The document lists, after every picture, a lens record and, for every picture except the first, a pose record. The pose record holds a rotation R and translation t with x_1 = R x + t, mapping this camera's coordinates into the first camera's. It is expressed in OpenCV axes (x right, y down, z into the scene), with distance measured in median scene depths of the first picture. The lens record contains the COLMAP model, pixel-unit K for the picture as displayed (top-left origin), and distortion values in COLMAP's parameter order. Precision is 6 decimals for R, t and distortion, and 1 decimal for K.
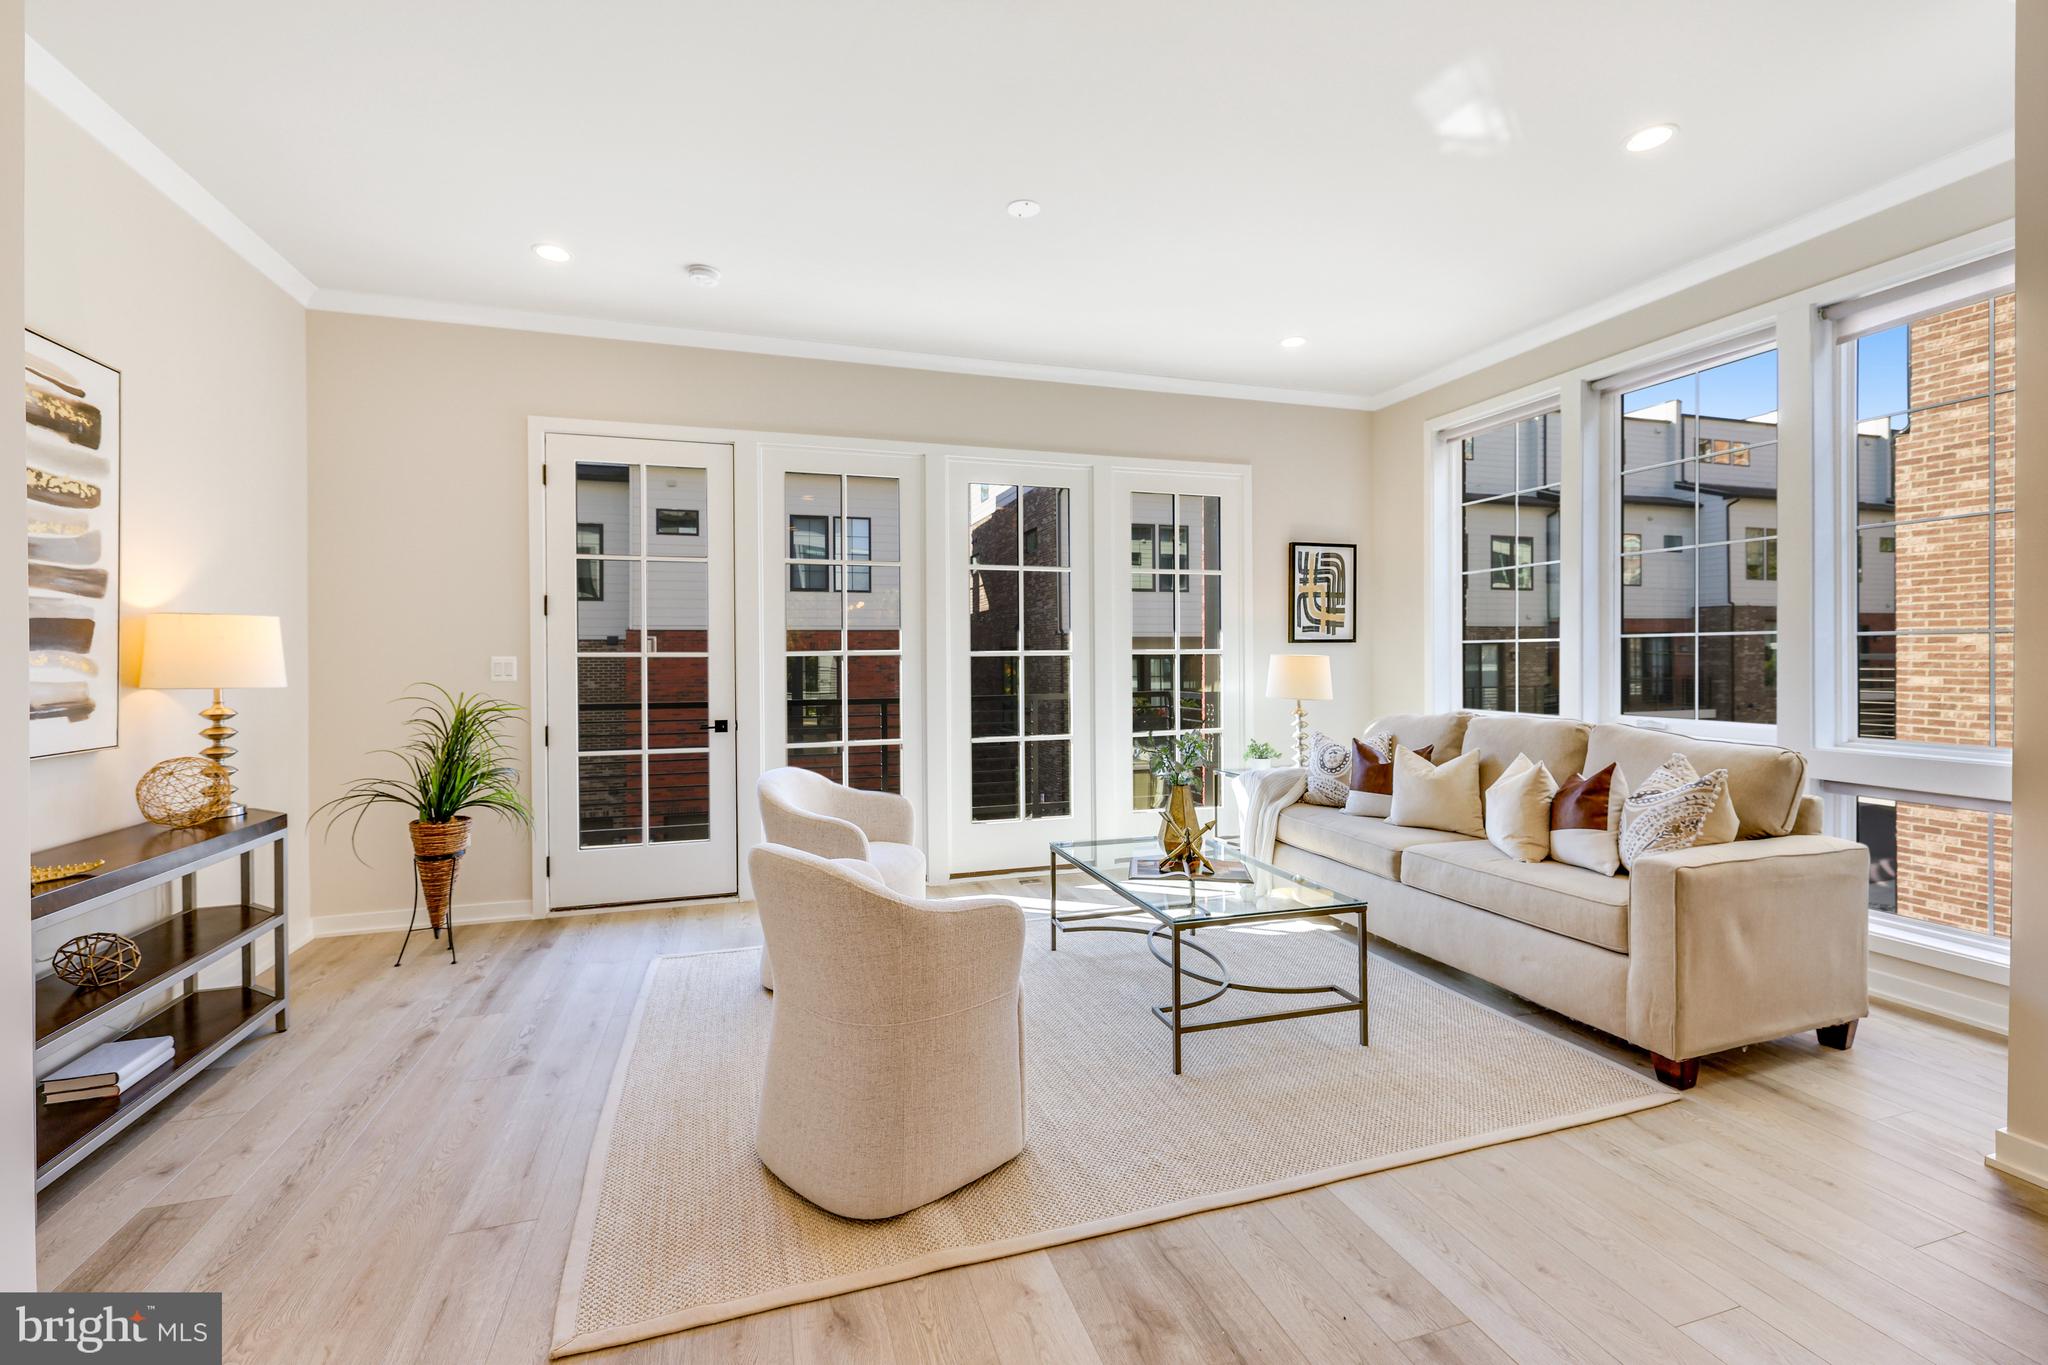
lens RADIAL K [[884.8, 0, 1024.4], [0, 884.8, 662.1], [0, 0, 1]] dist [-0.001585, 0.000135]
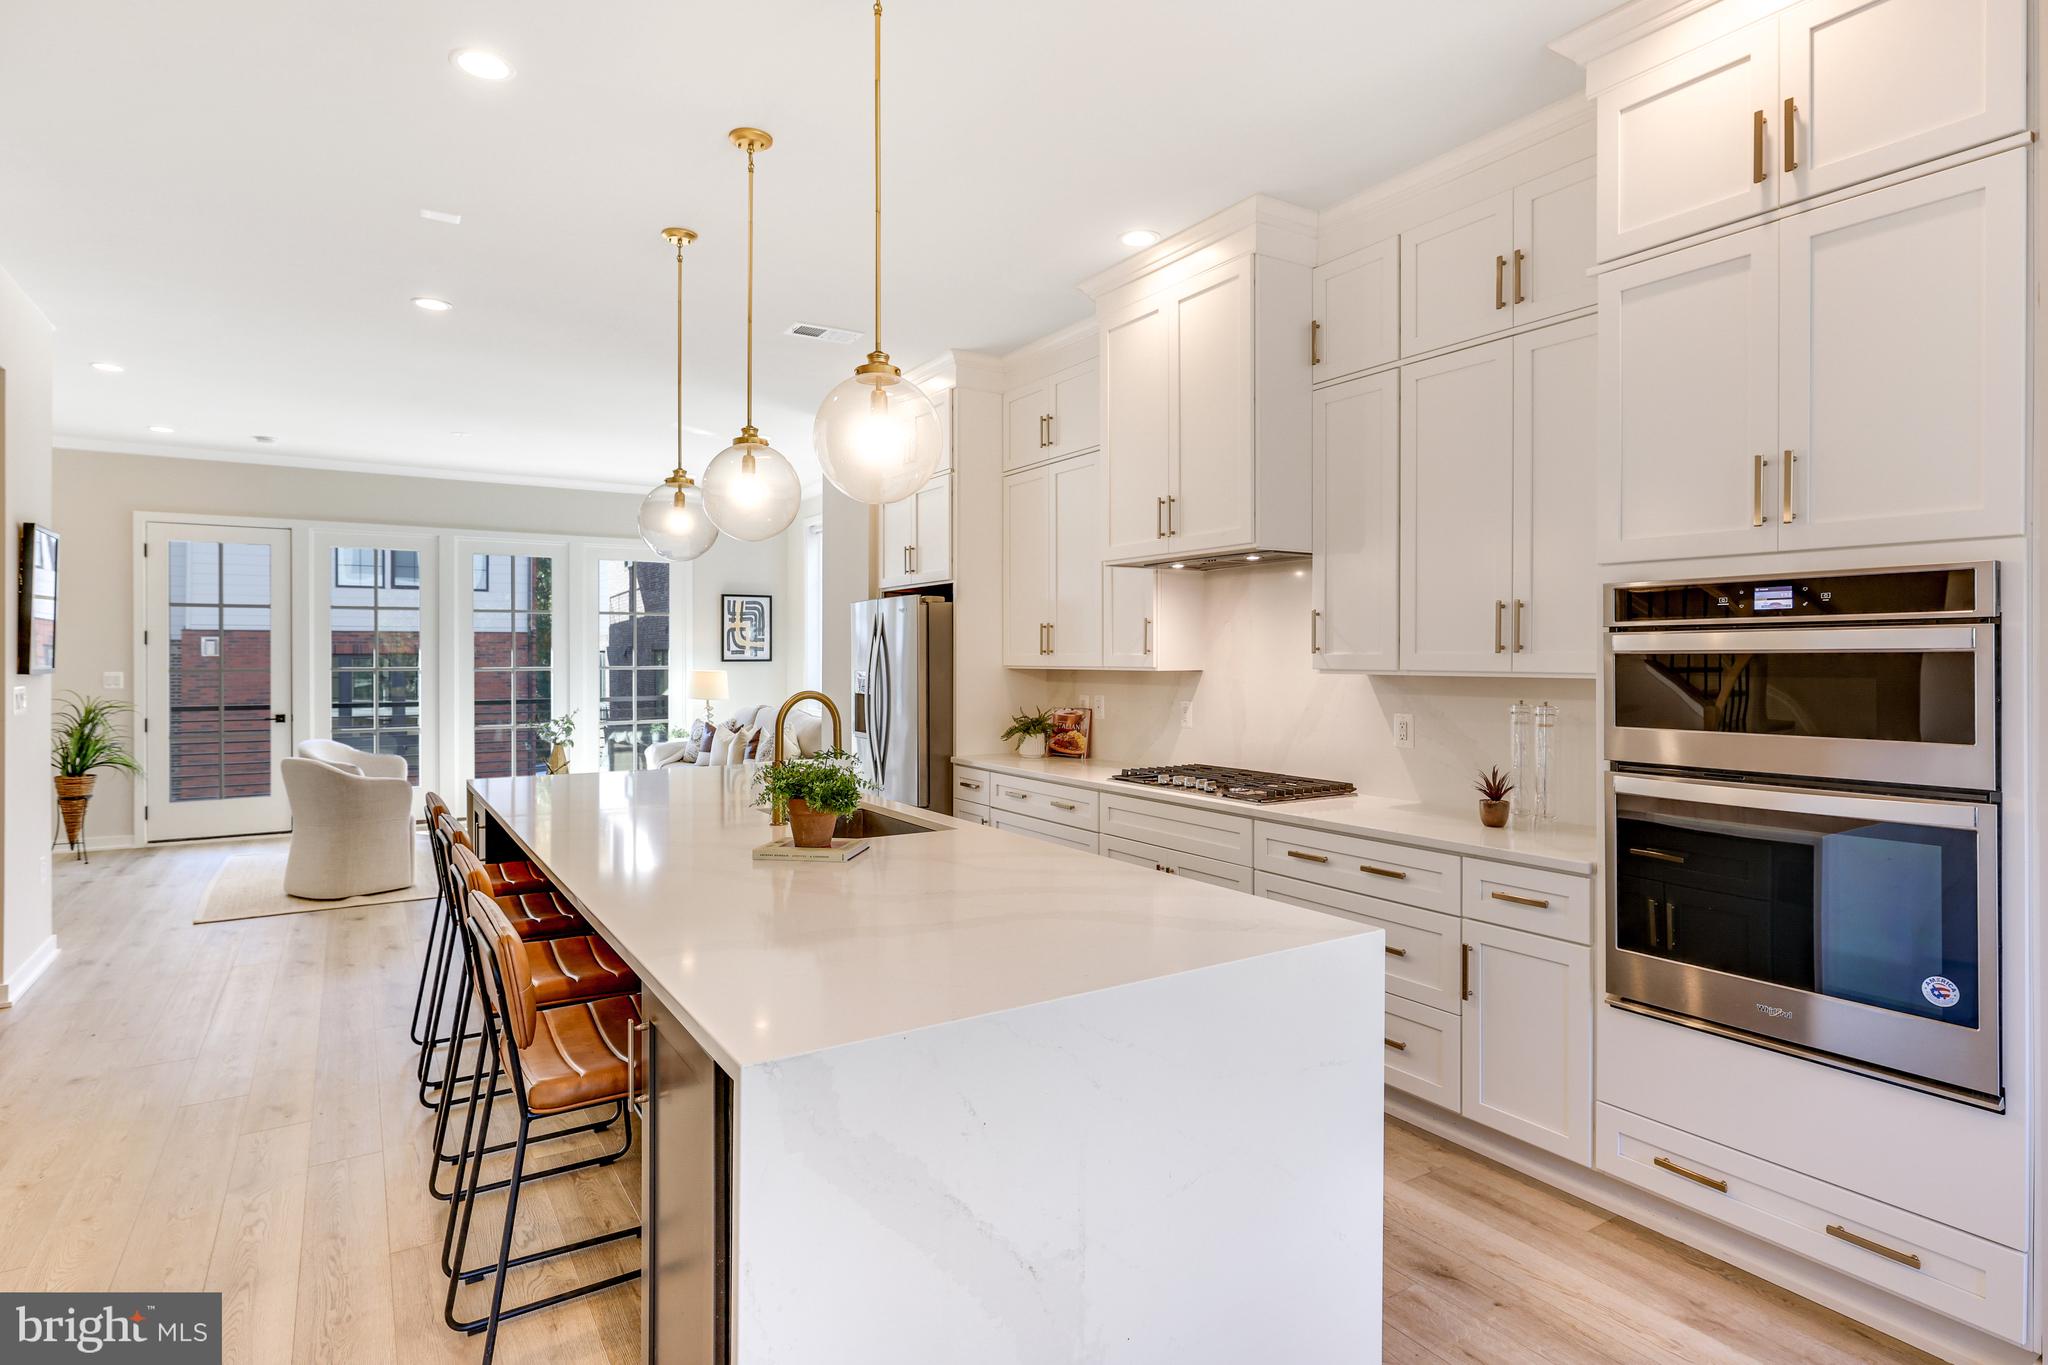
lens RADIAL K [[1041.7, 0, 987.4], [0, 1041.7, 660.4], [0, 0, 1]] dist [0.005918, -0.000547]
pose [[0.971031, 0.005212, 0.238897, 0.360840], [-0.004243, 0.999981, -0.004568, -0.020624], [-0.238916, 0.003422, 0.971034, -0.911769]]
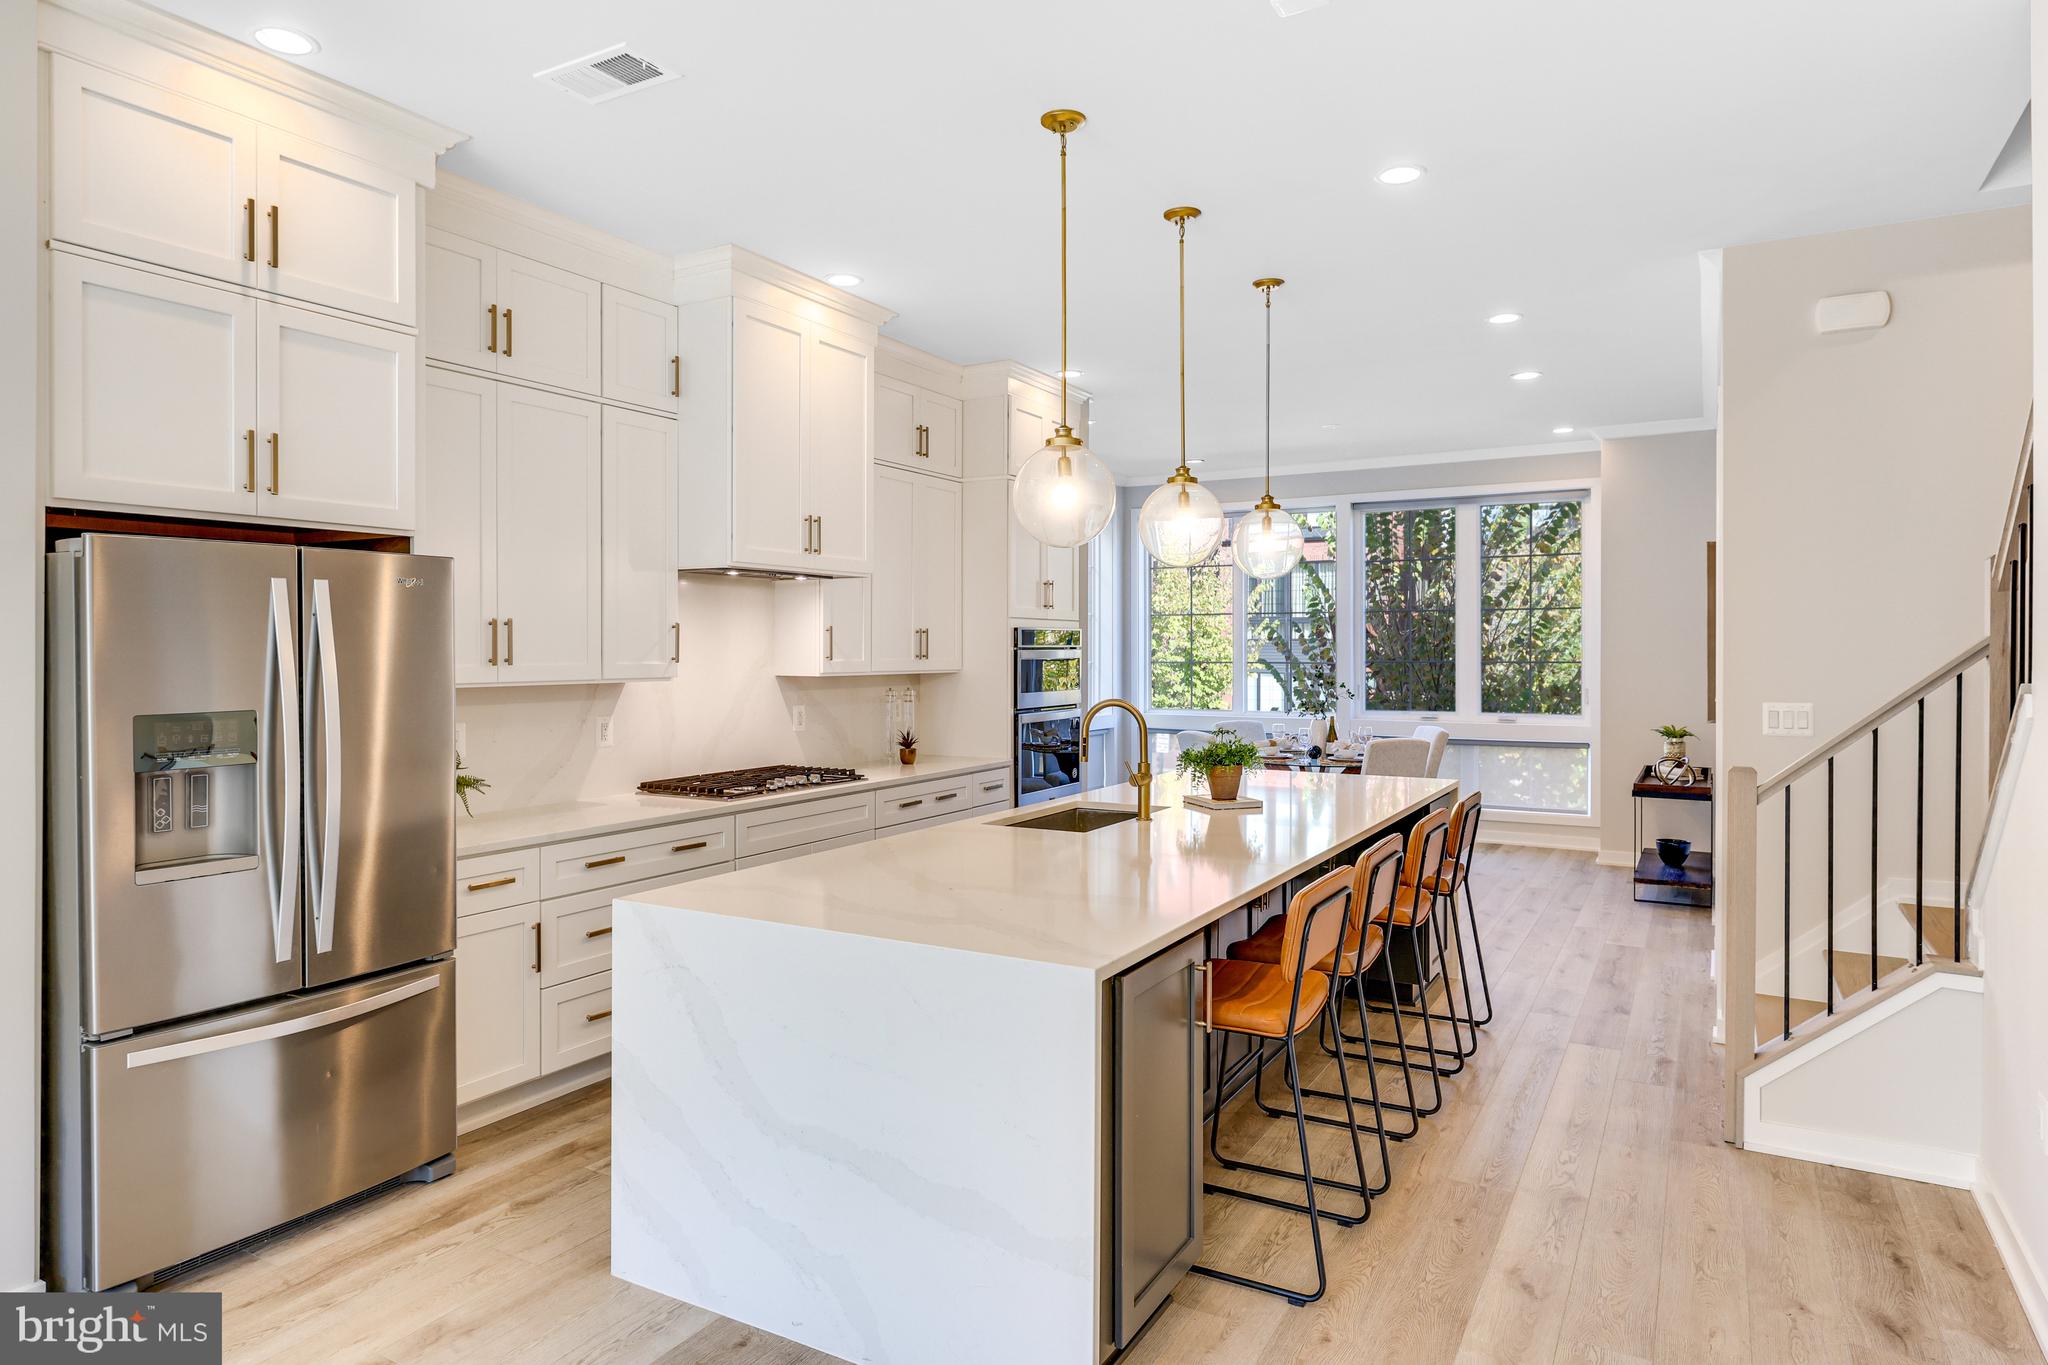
lens RADIAL K [[1183.0, 0, 1021.9], [0, 1183.0, 676.7], [0, 0, 1]] dist [-0.004444, 0.000929]
pose [[-0.676521, 0.003755, 0.736414, -0.145328], [0.023040, 0.999605, 0.016070, -0.028669], [-0.736063, 0.027839, -0.676340, 0.337364]]
